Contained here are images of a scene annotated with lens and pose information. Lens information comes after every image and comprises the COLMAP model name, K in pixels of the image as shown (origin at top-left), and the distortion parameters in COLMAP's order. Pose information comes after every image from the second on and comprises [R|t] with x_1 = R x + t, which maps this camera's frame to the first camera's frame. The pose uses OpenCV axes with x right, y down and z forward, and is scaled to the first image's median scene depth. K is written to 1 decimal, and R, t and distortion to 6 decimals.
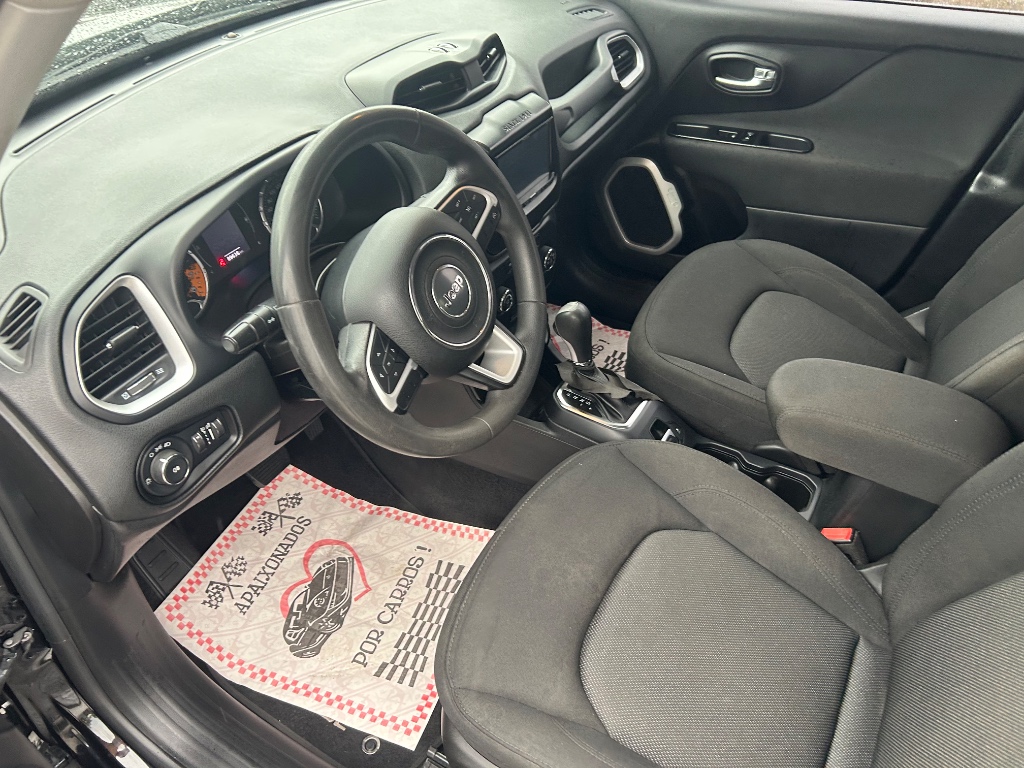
lens RADIAL K [[753.9, 0, 498.2], [0, 753.9, 381.9], [0, 0, 1]] dist [0.037041, -0.044934]
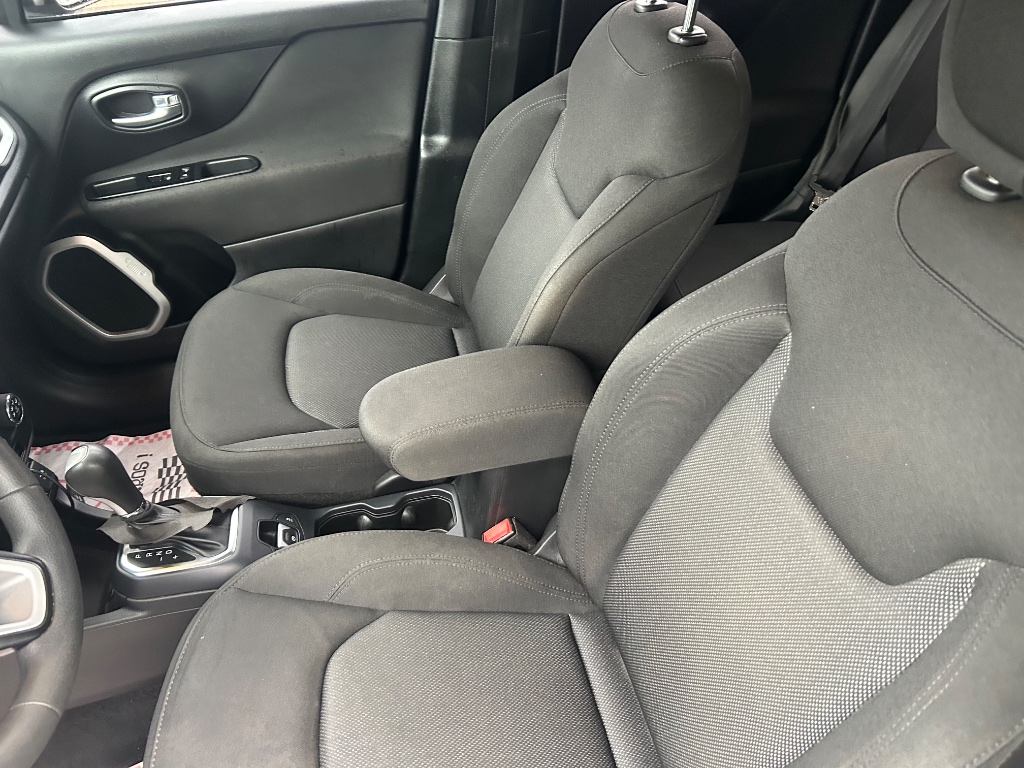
lens RADIAL K [[753.9, 0, 498.2], [0, 753.9, 381.9], [0, 0, 1]] dist [0.037041, -0.044934]
pose [[0.725600, -0.446734, 0.523387, 0.035688], [0.462849, 0.879688, 0.109179, -0.051886], [-0.509191, 0.163029, 0.845071, 0.150637]]
